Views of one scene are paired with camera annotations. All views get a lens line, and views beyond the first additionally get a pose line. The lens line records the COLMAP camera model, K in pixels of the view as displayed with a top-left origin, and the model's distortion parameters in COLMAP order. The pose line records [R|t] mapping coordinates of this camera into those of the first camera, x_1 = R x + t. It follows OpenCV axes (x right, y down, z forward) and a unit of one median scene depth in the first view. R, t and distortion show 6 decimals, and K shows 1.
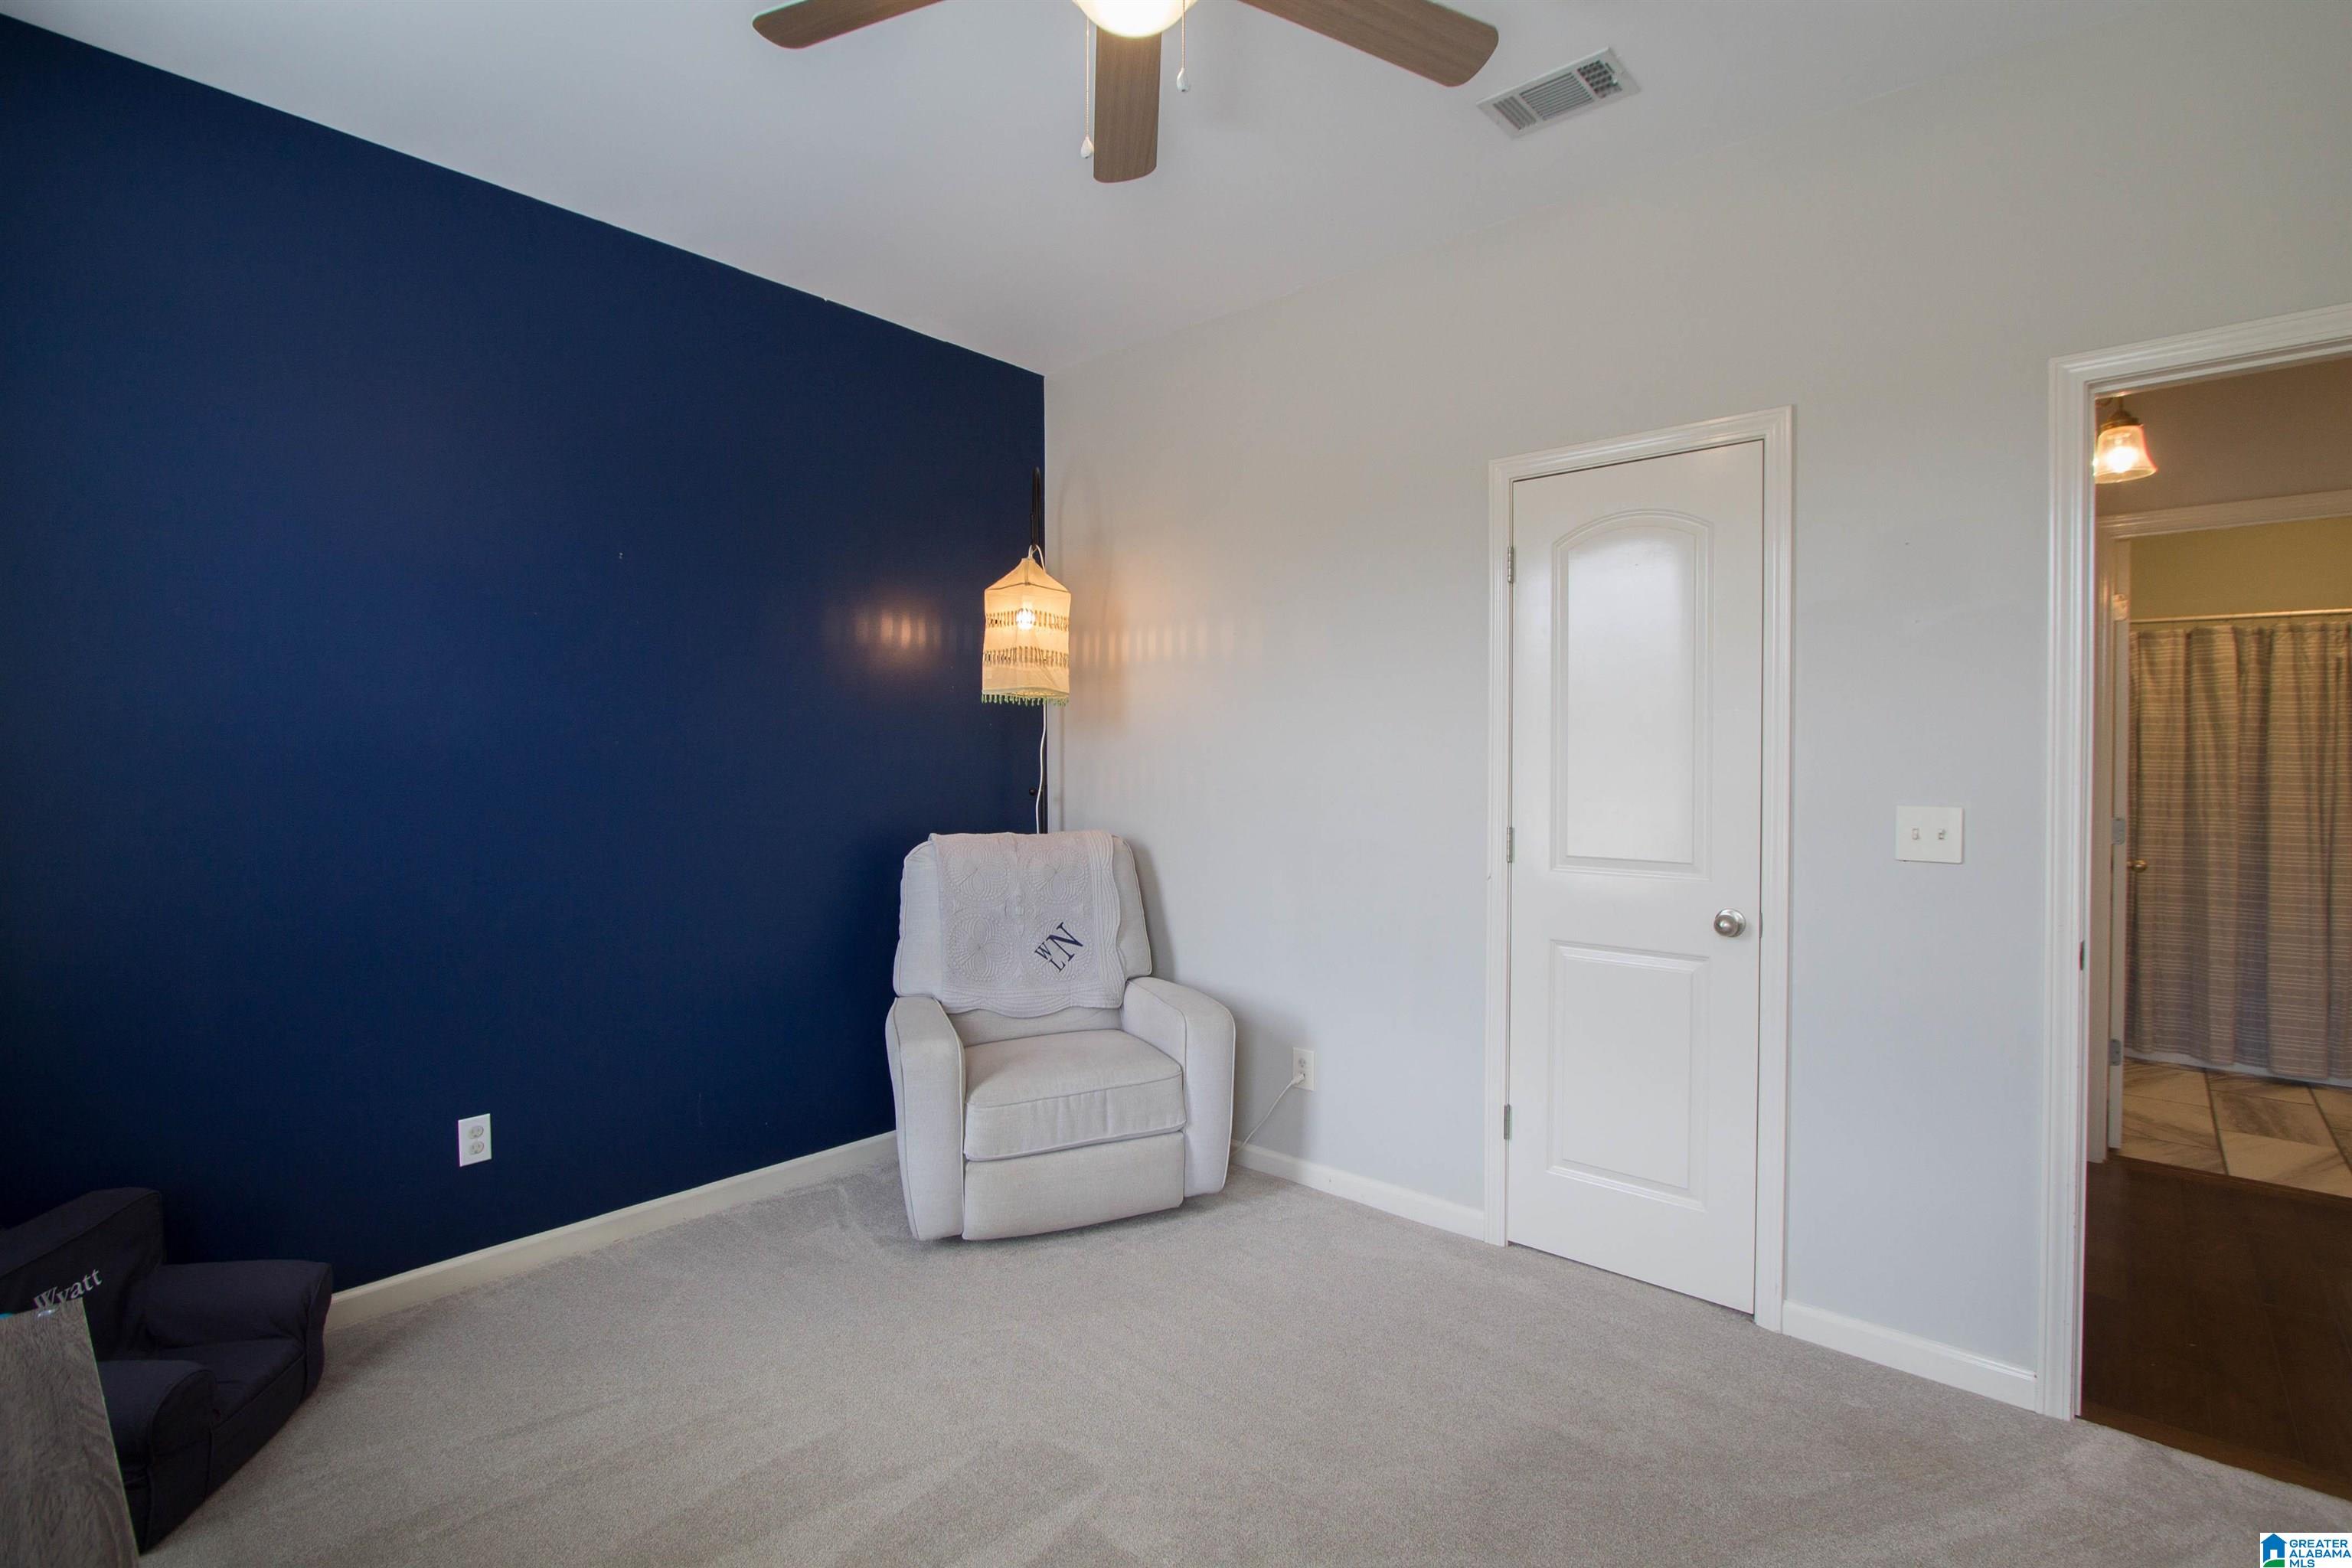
lens RADIAL K [[1110.0, 0, 1168.1], [0, 1110.0, 763.2], [0, 0, 1]] dist [-0.008325, 0.000052]
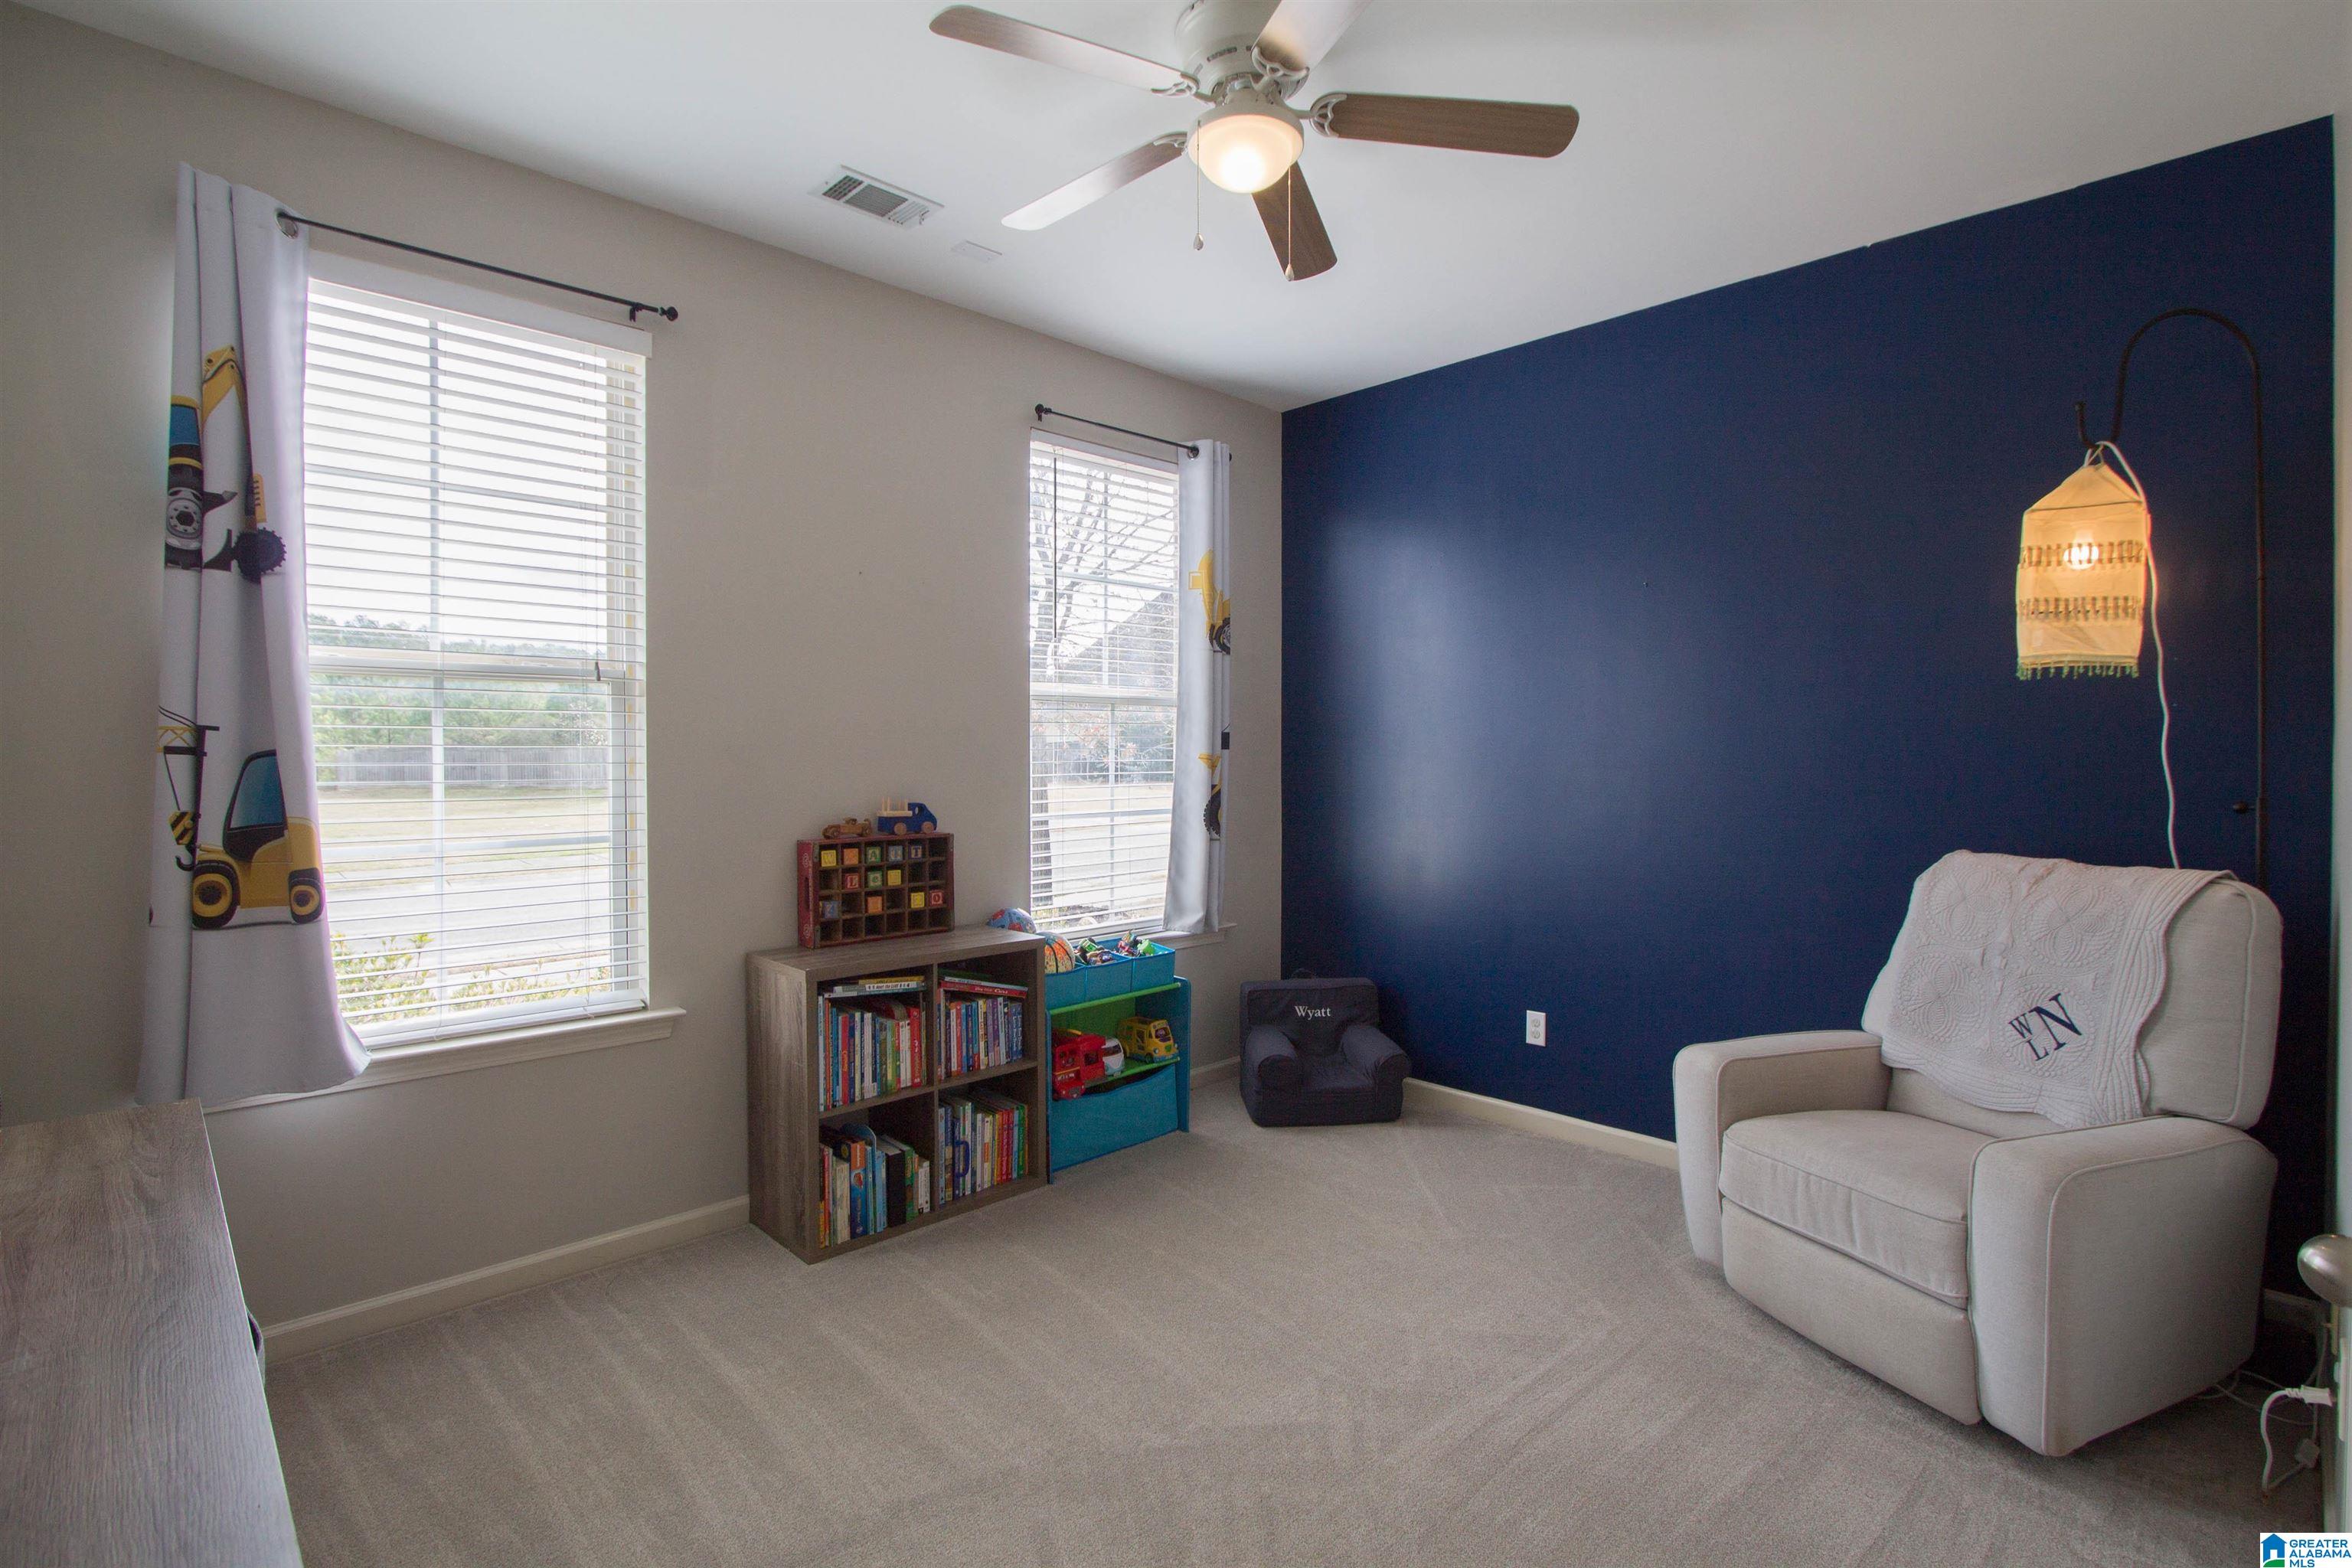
lens RADIAL K [[1110.0, 0, 1168.1], [0, 1110.0, 763.2], [0, 0, 1]] dist [-0.008325, 0.000052]
pose [[-0.072710, 0.005959, -0.997335, 0.630296], [-0.009312, 0.999935, 0.006653, 0.001536], [0.997310, 0.009770, -0.072649, 0.502157]]
